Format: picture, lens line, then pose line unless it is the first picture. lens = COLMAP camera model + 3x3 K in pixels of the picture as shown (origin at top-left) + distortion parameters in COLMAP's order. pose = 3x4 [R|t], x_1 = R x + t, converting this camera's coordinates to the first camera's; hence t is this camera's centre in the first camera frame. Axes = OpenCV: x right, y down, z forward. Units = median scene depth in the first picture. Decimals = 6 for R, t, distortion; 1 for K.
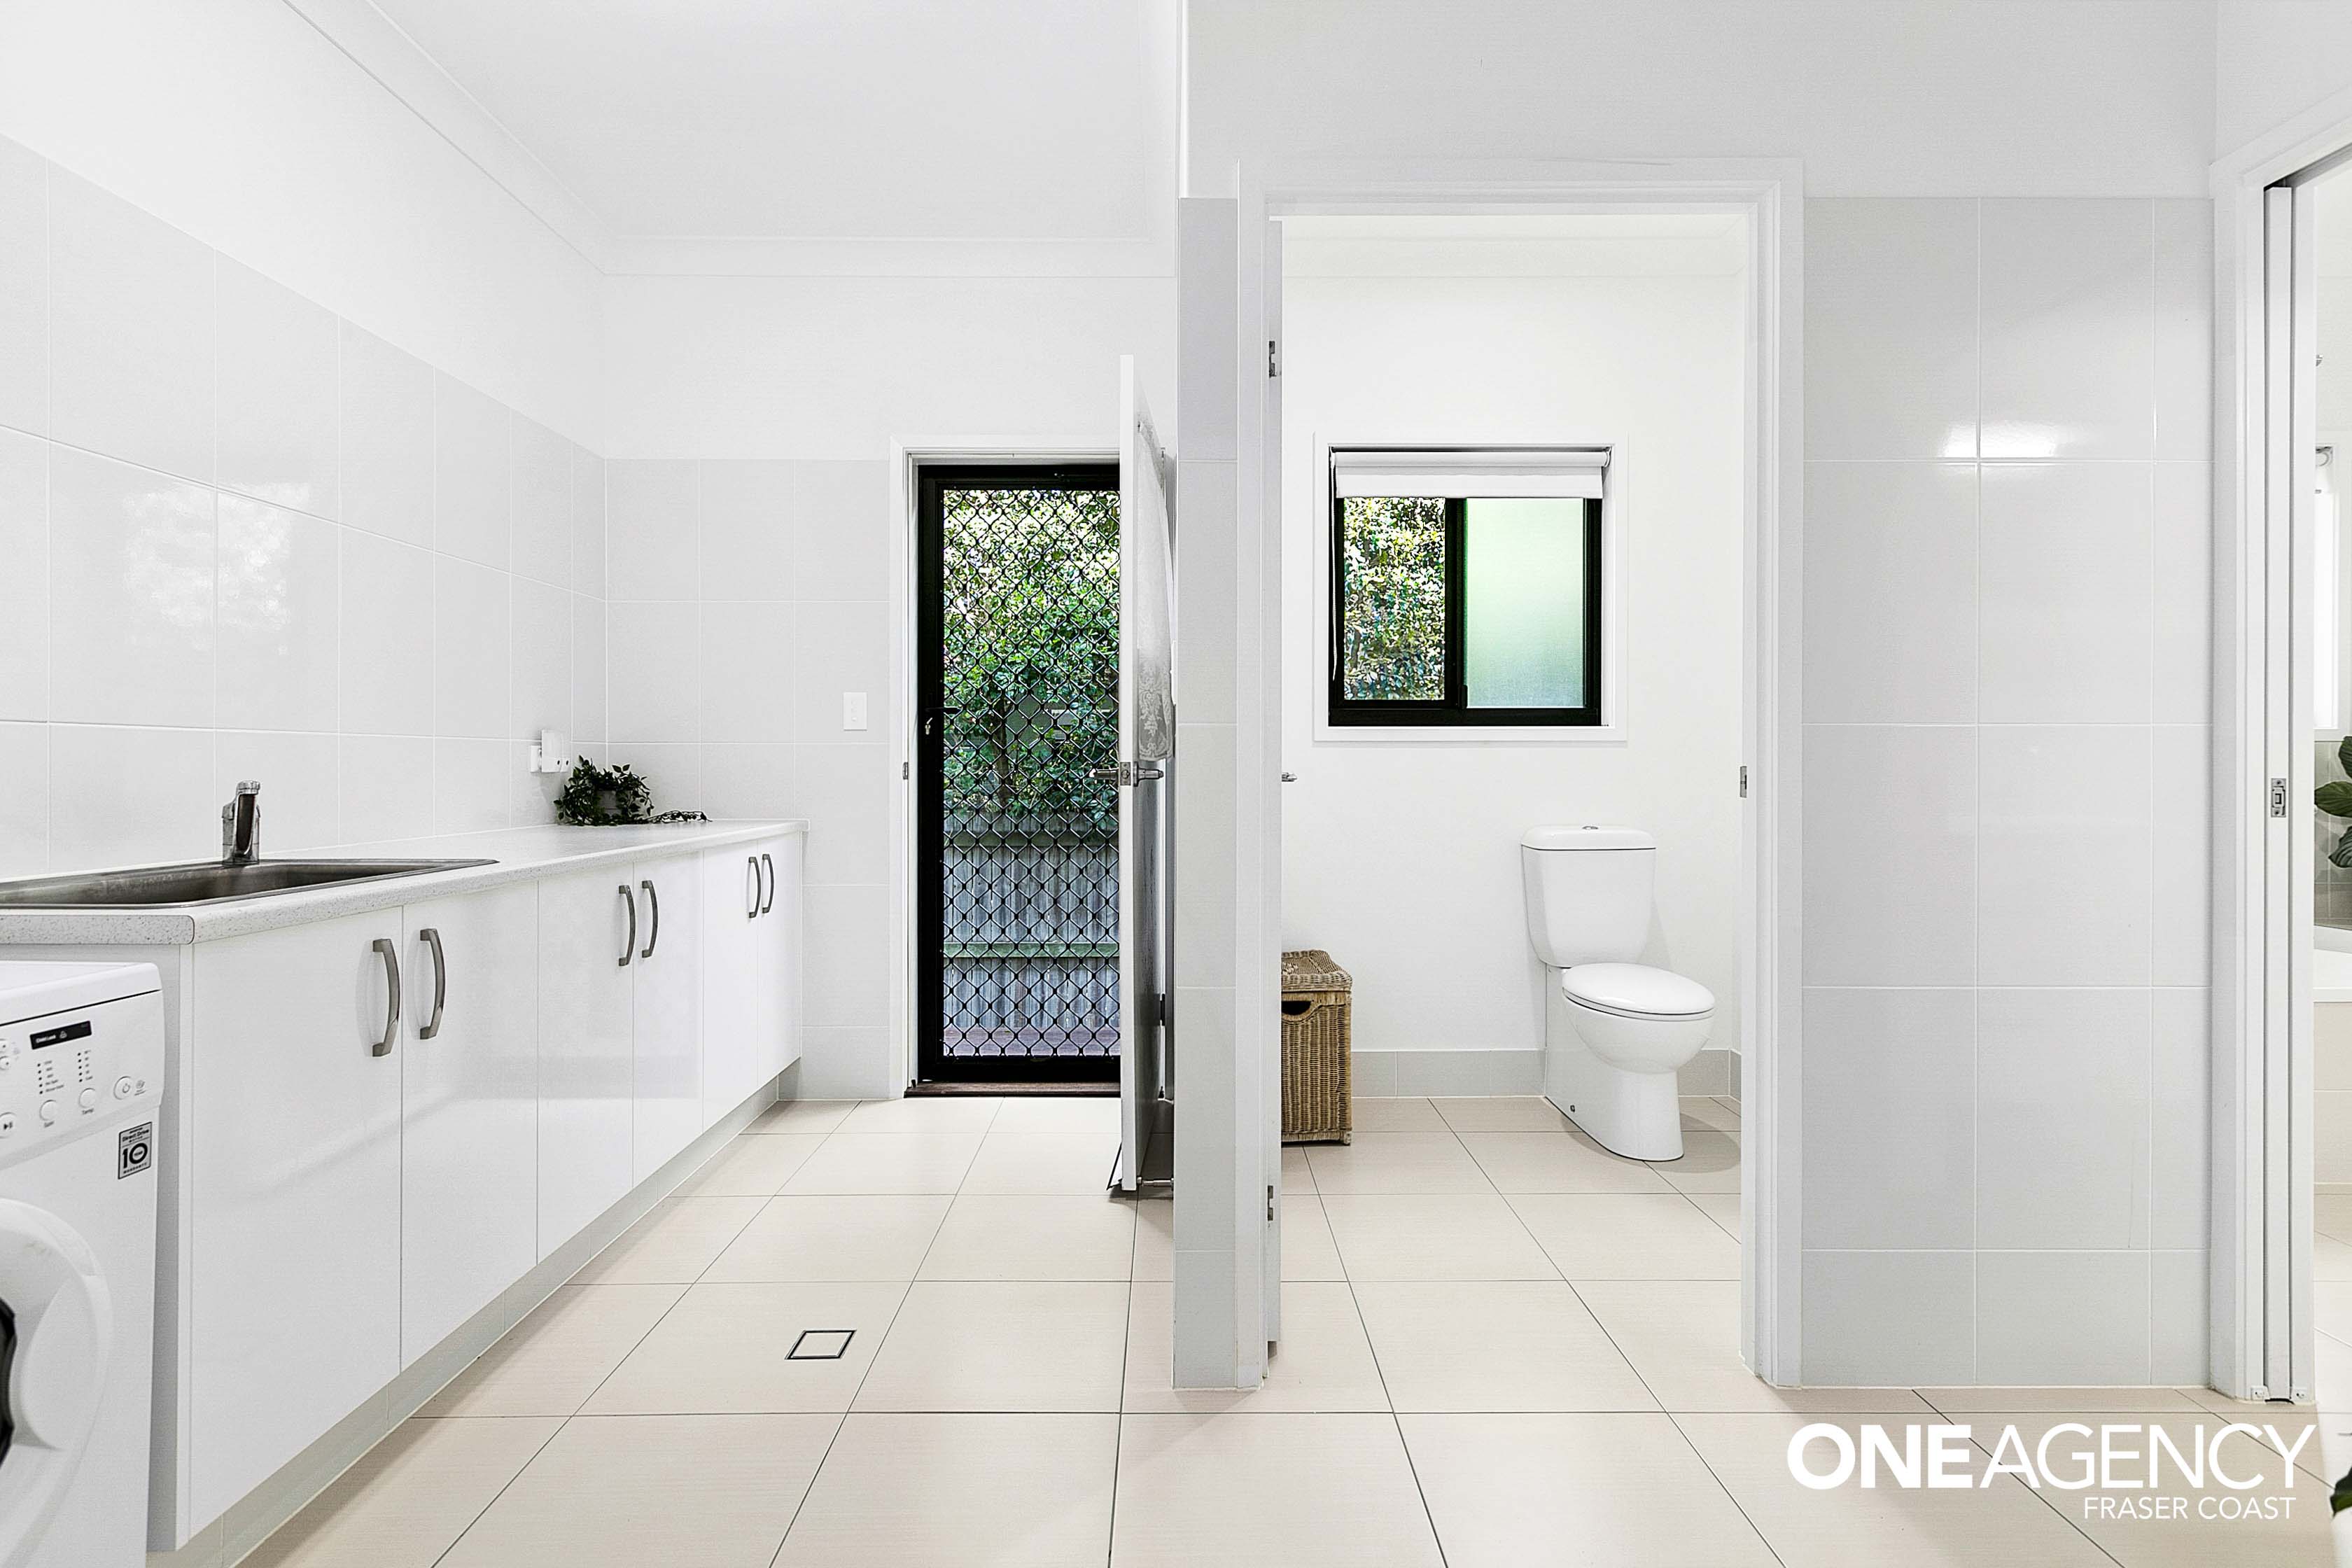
lens RADIAL K [[1072.2, 0, 1180.6], [0, 1072.2, 762.8], [0, 0, 1]] dist [0.005157, -0.000111]
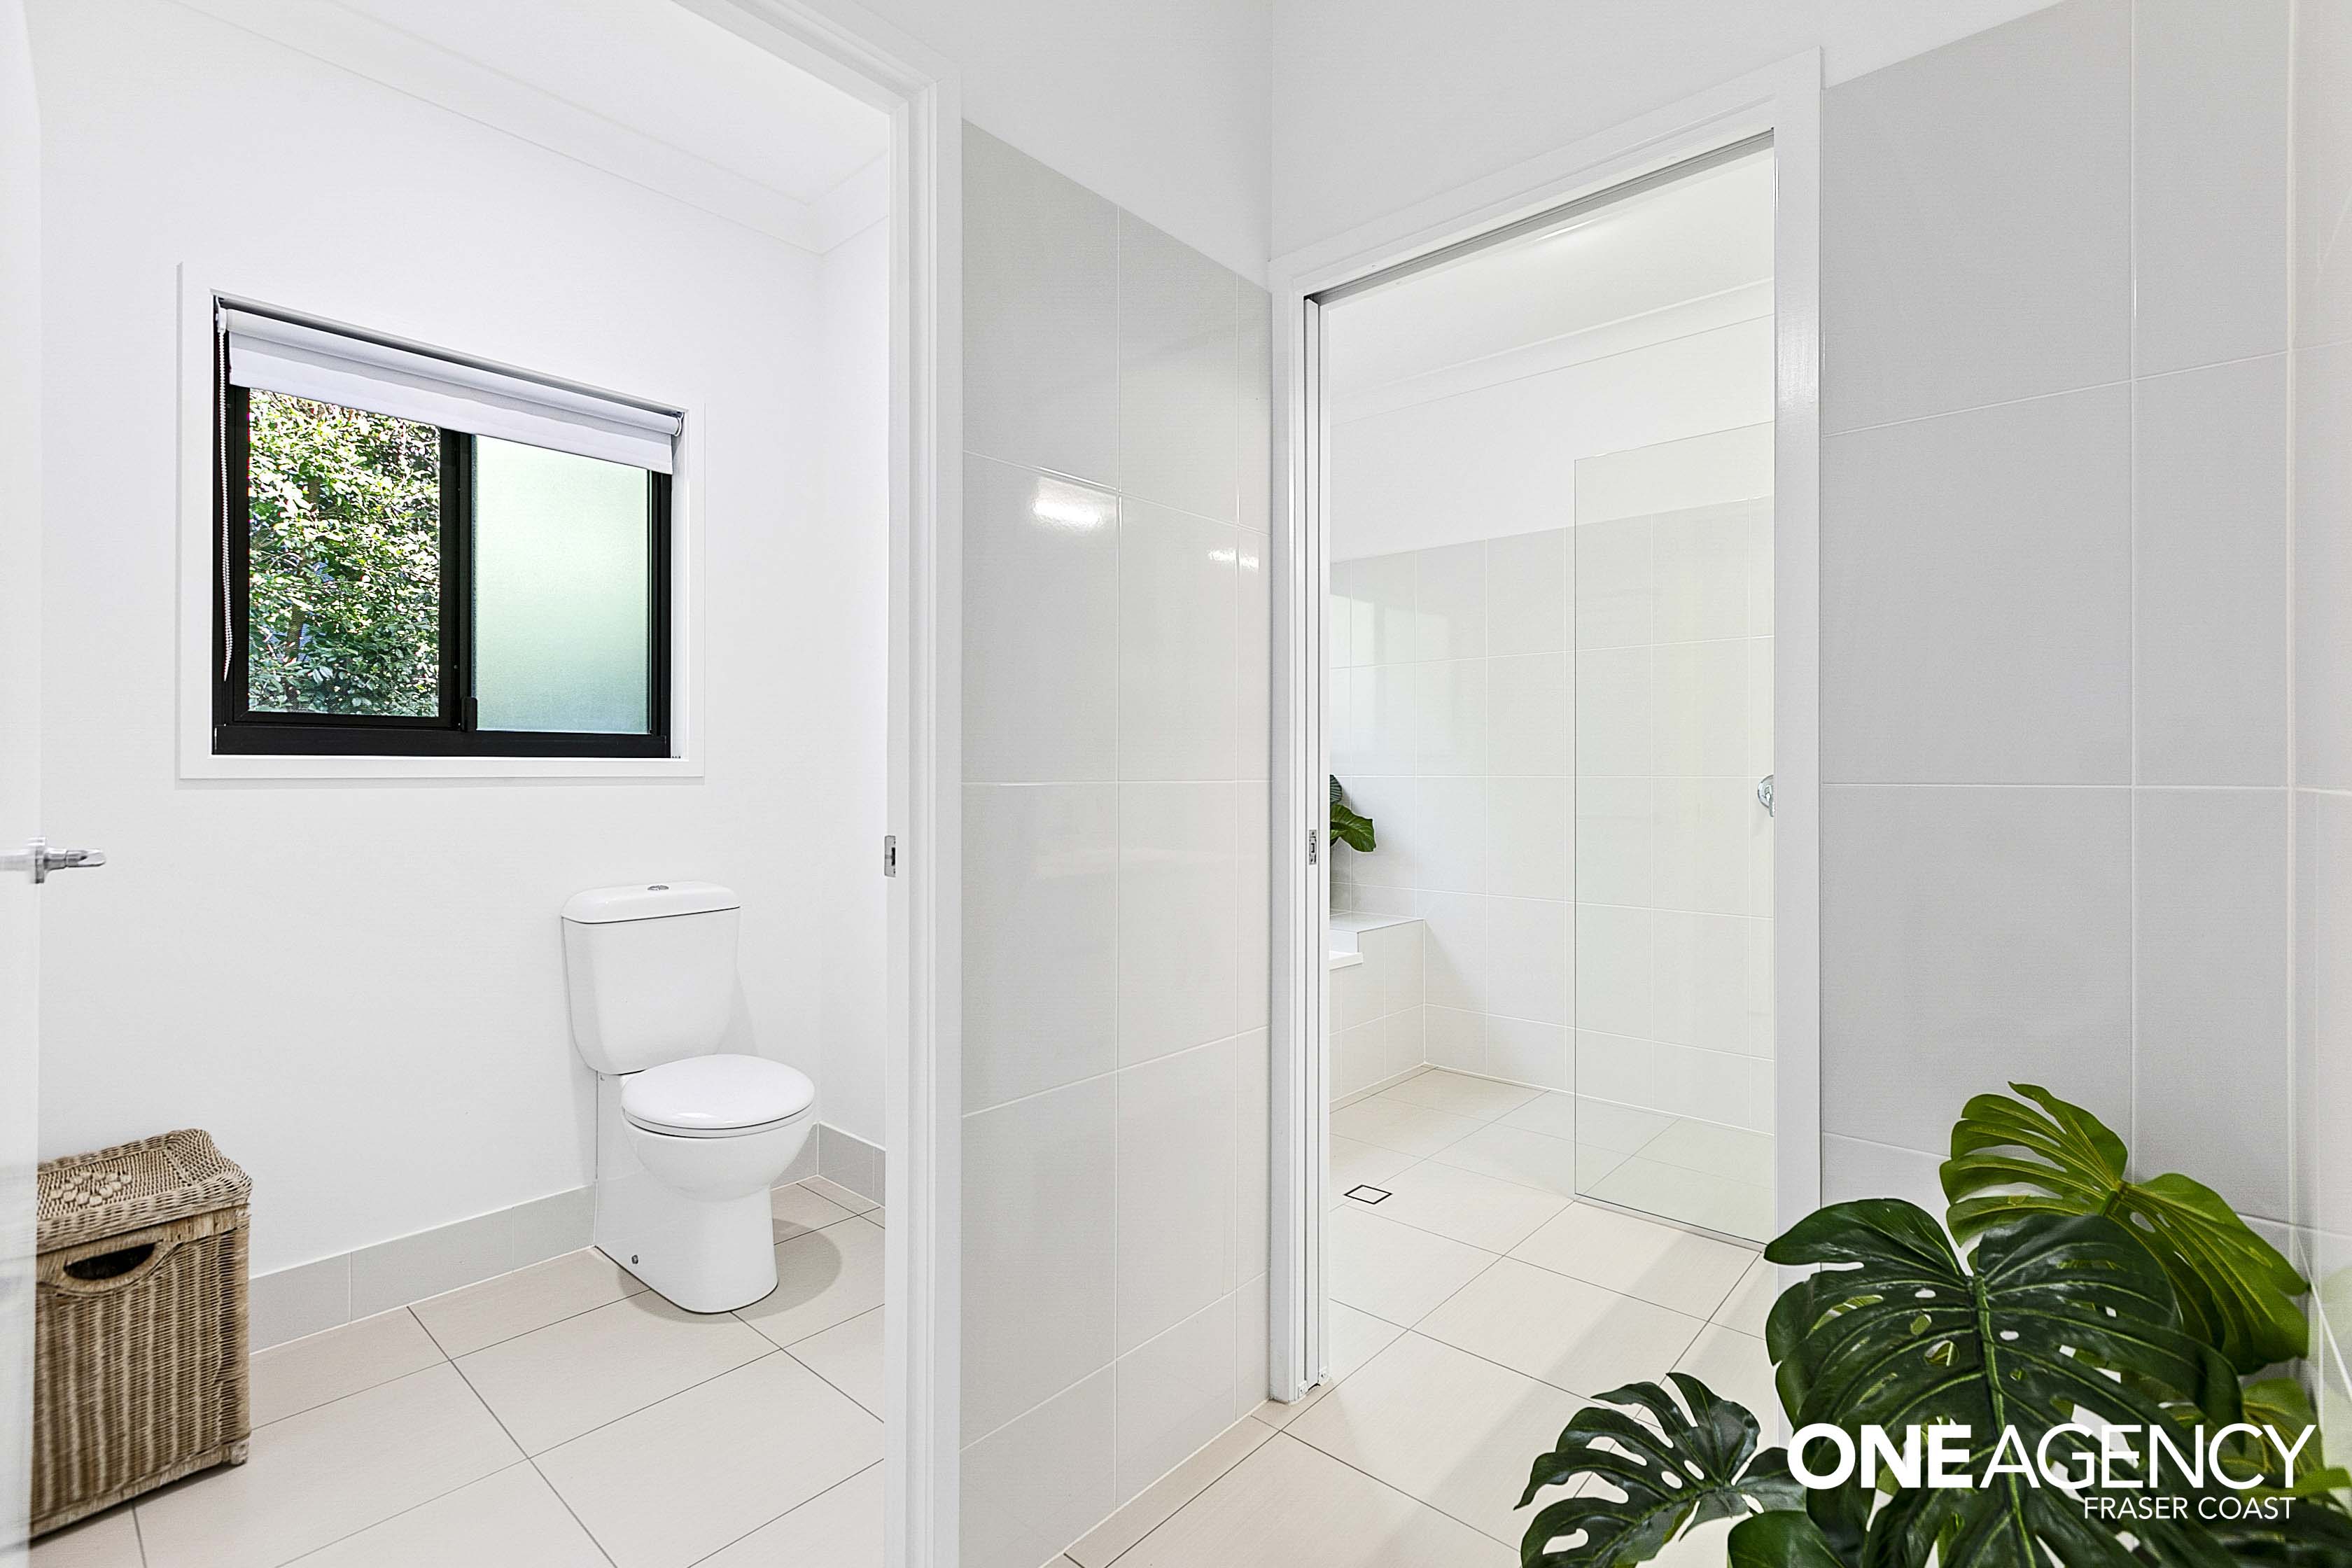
lens RADIAL K [[1072.2, 0, 1179.9], [0, 1072.2, 770.9], [0, 0, 1]] dist [0.005157, -0.000111]
pose [[0.670374, 0.001604, 0.742021, 0.053075], [0.001443, 0.999993, -0.003465, -0.021834], [-0.742022, 0.003394, 0.670367, 0.184570]]
